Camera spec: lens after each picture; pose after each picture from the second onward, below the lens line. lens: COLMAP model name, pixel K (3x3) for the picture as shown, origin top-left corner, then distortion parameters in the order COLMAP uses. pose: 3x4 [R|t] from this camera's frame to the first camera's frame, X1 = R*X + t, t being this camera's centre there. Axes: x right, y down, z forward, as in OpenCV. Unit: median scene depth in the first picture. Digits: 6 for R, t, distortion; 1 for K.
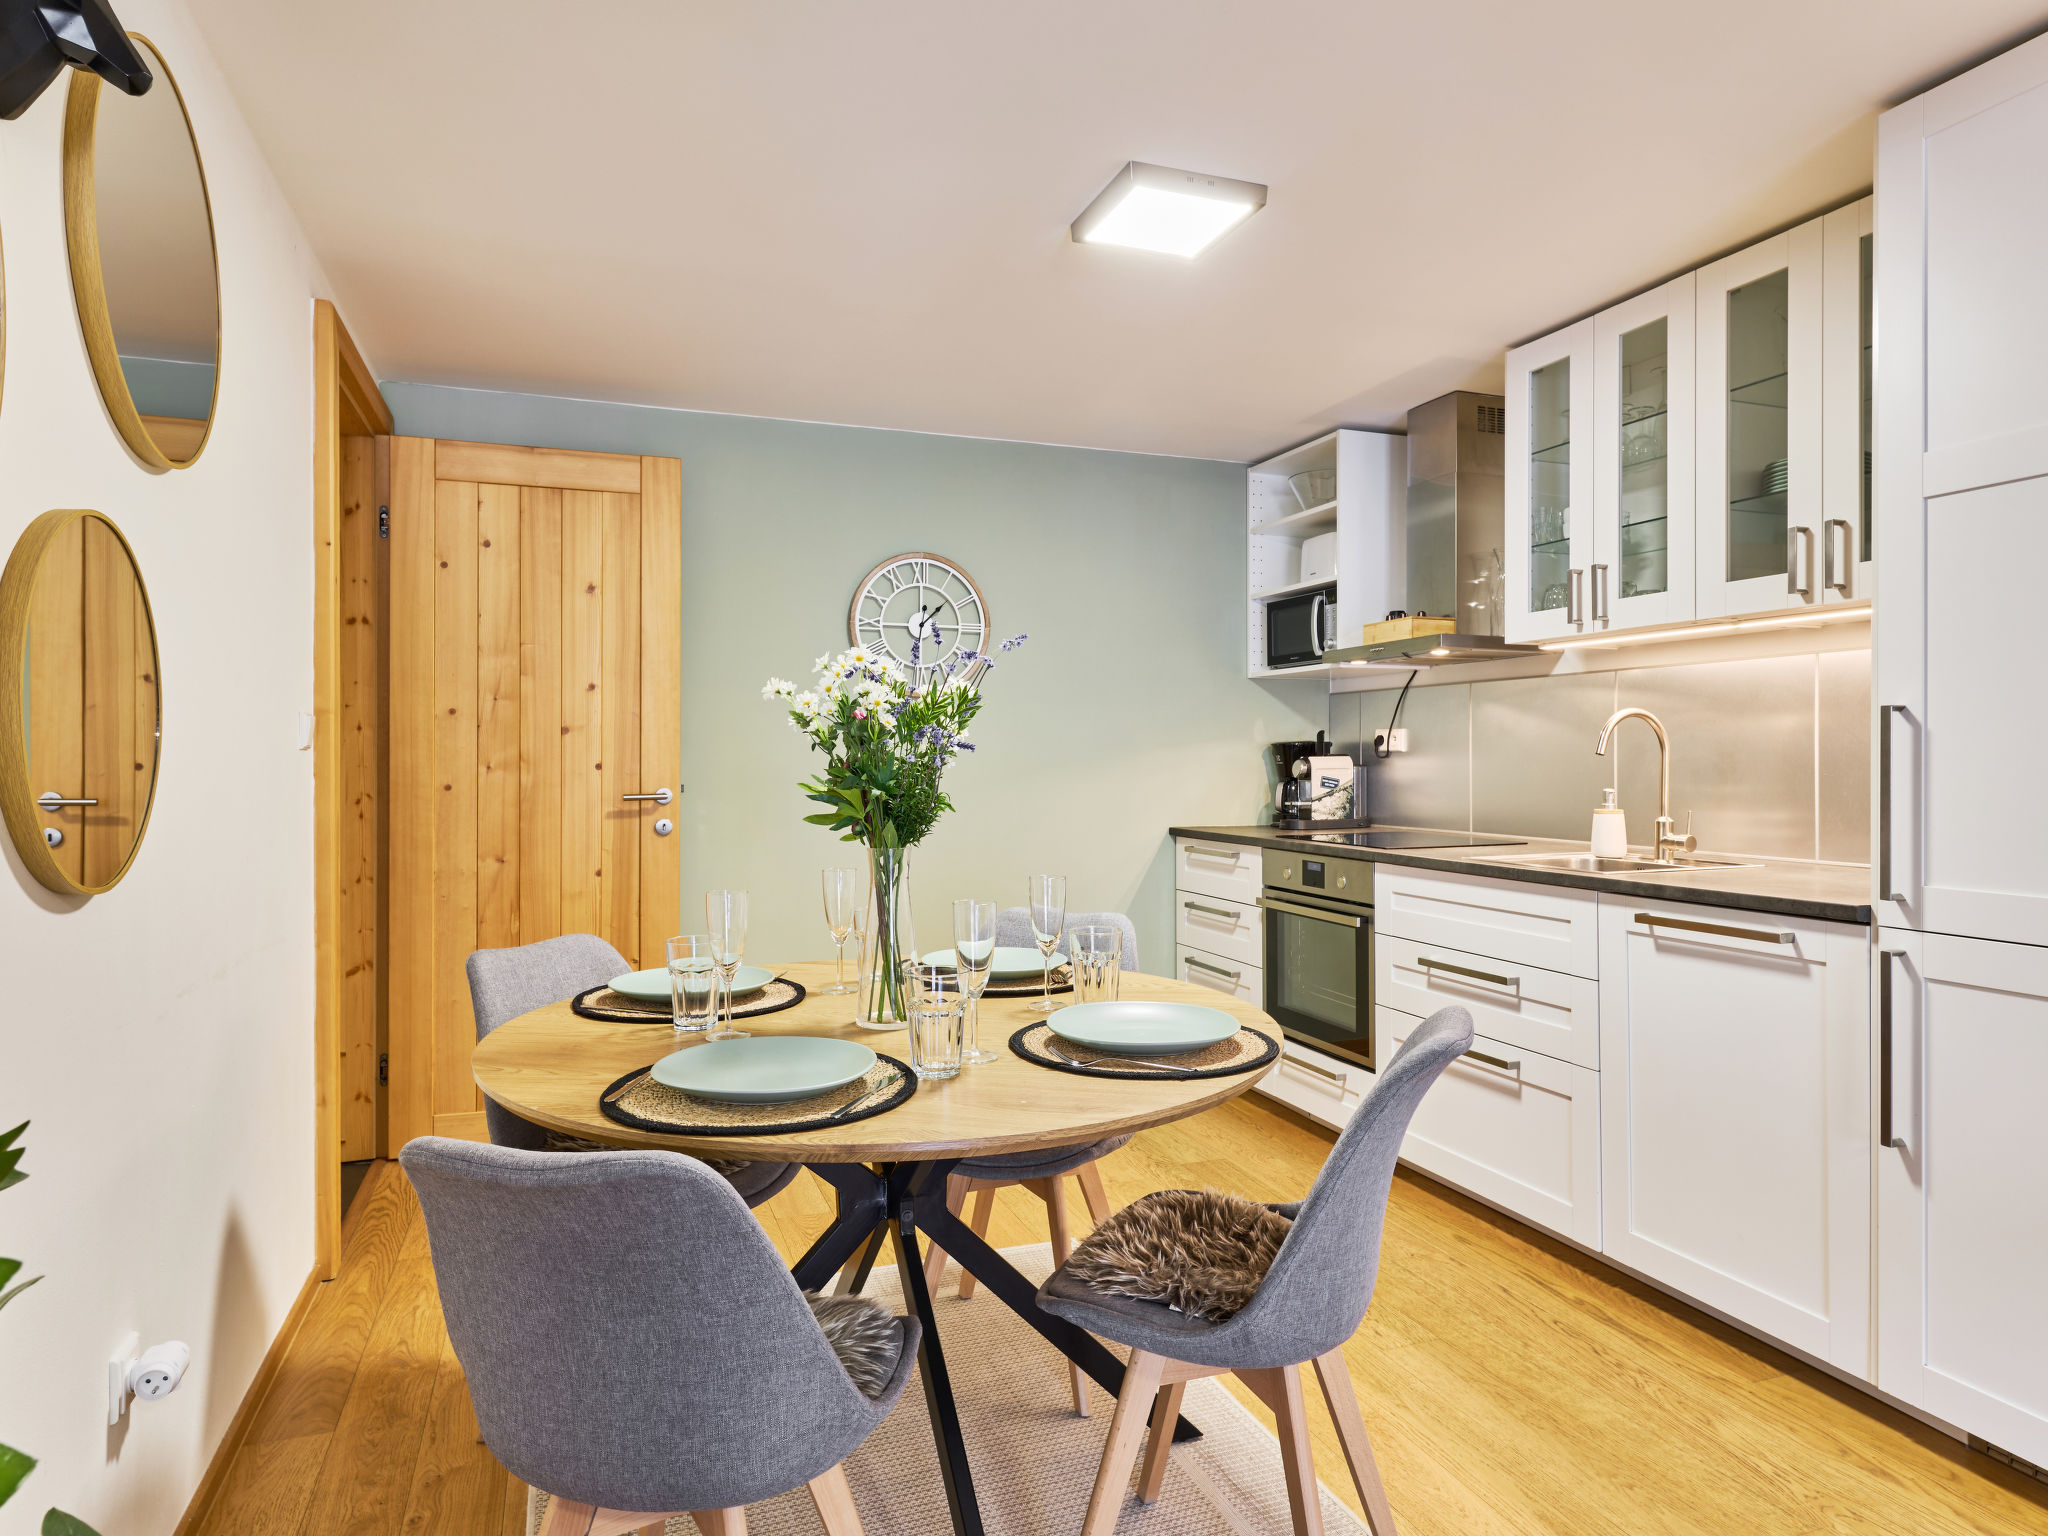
lens RADIAL K [[1223.0, 0, 1024.0], [0, 1223.0, 768.0], [0, 0, 1]] dist [-0.000007, -0.000366]
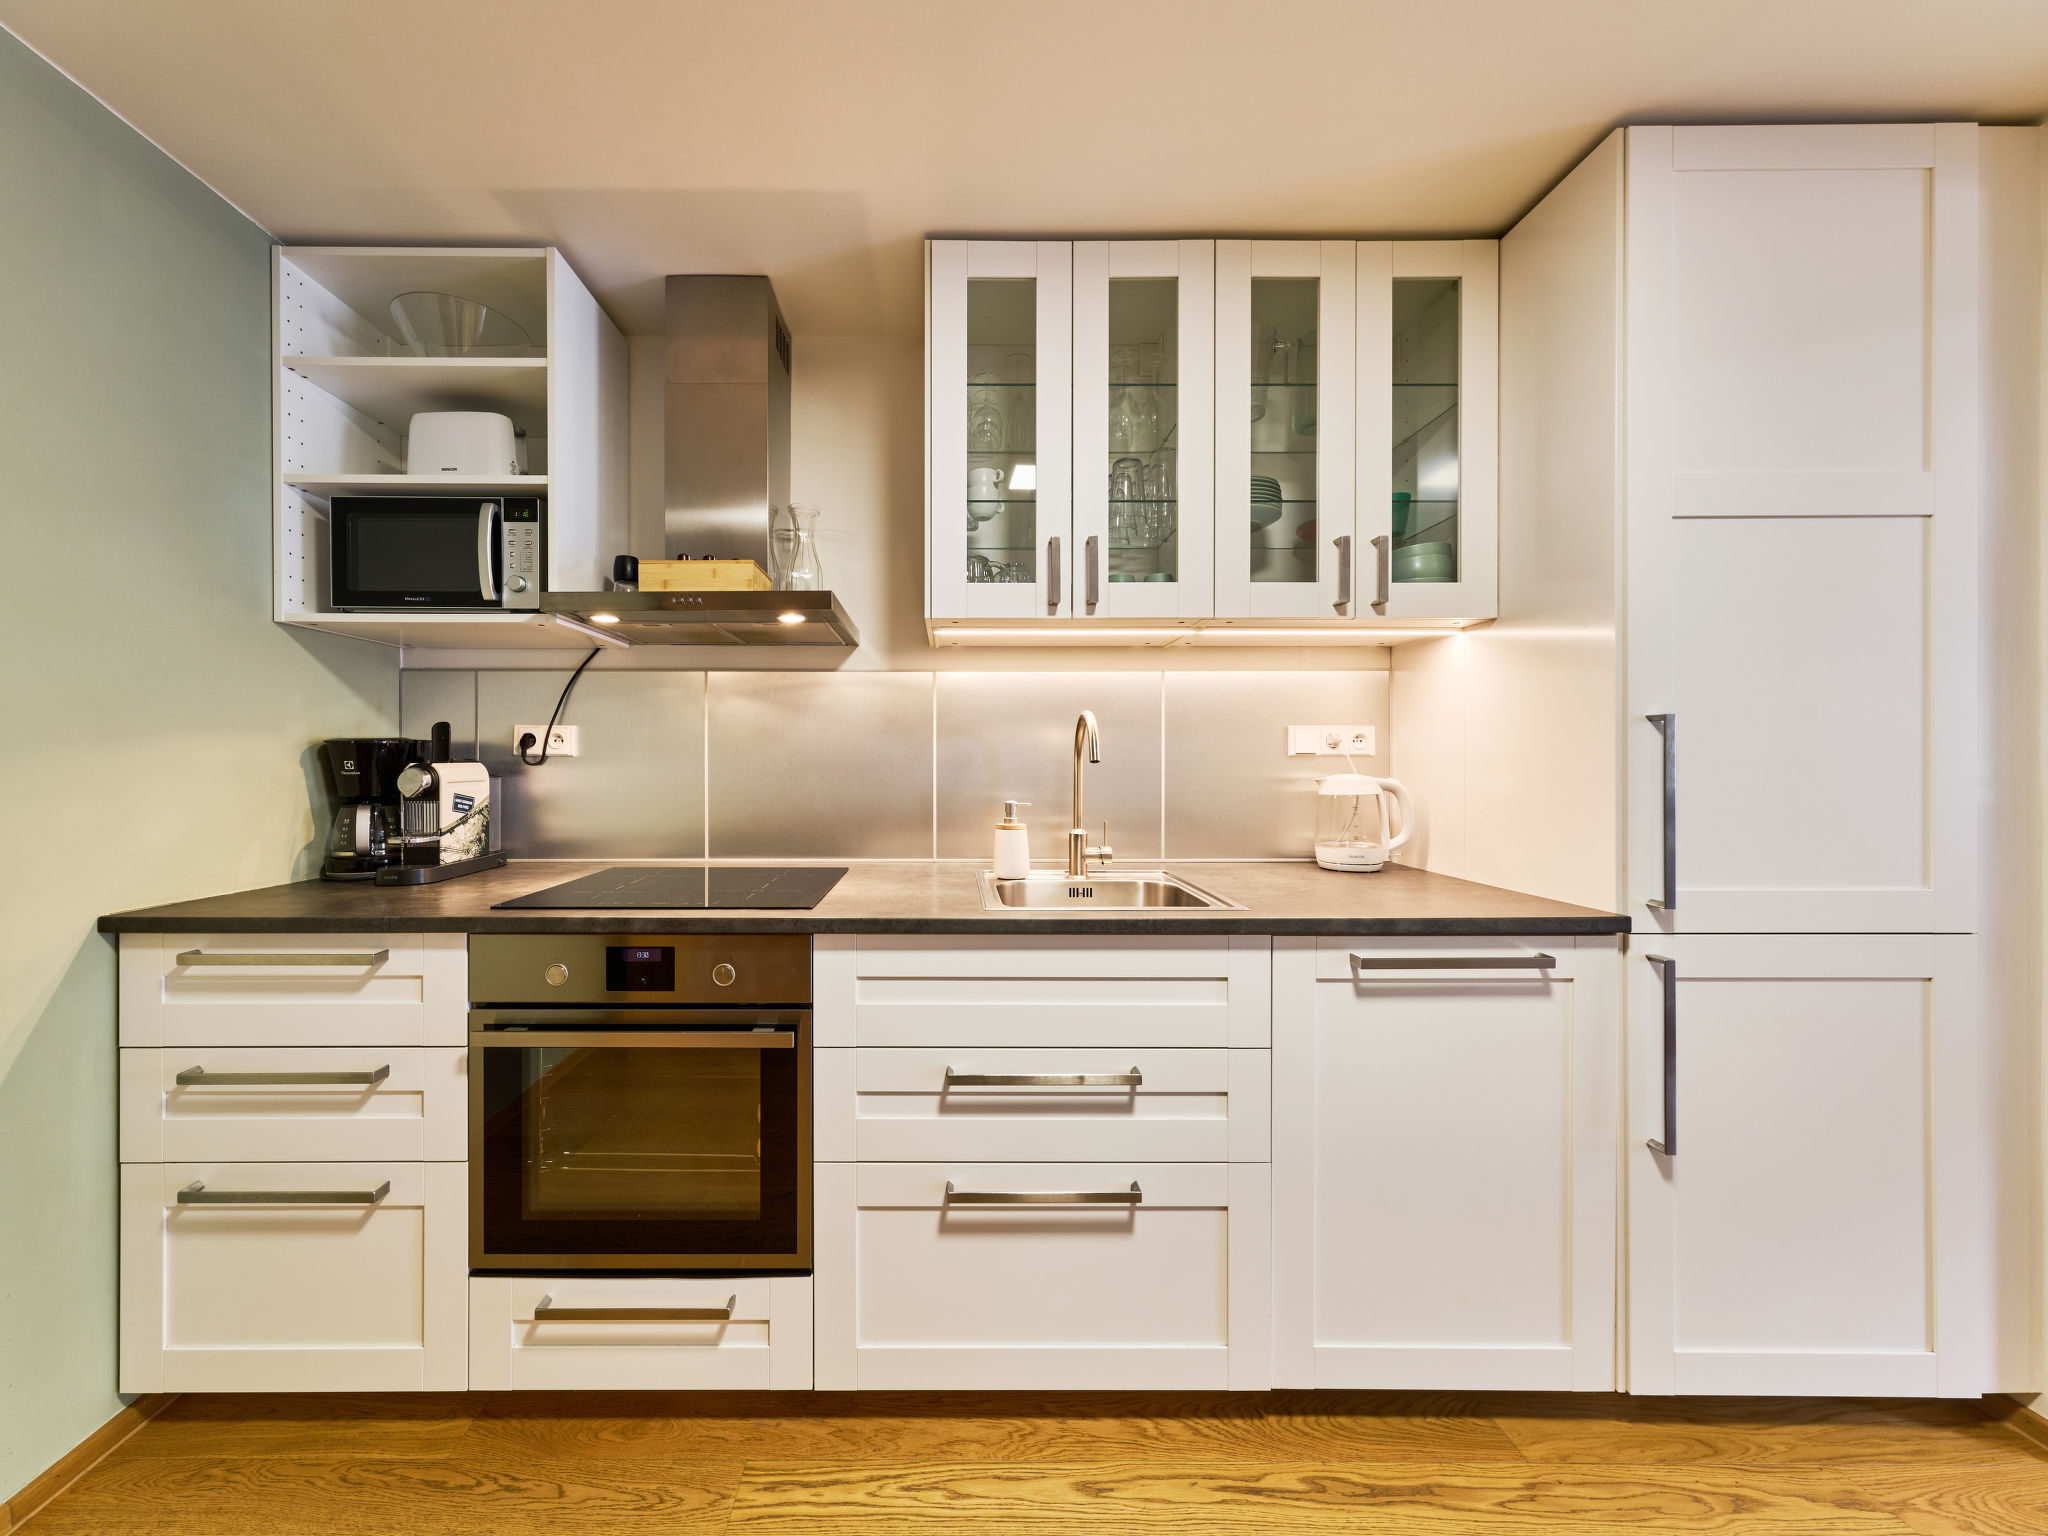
lens RADIAL K [[770.8, 0, 1024.0], [0, 770.8, 768.0], [0, 0, 1]] dist [0.001696, 0.000206]
pose [[0.344155, -0.003519, 0.938906, -0.033558], [0.006219, 0.999980, 0.001469, -0.005684], [-0.938892, 0.005334, 0.344170, 0.612434]]
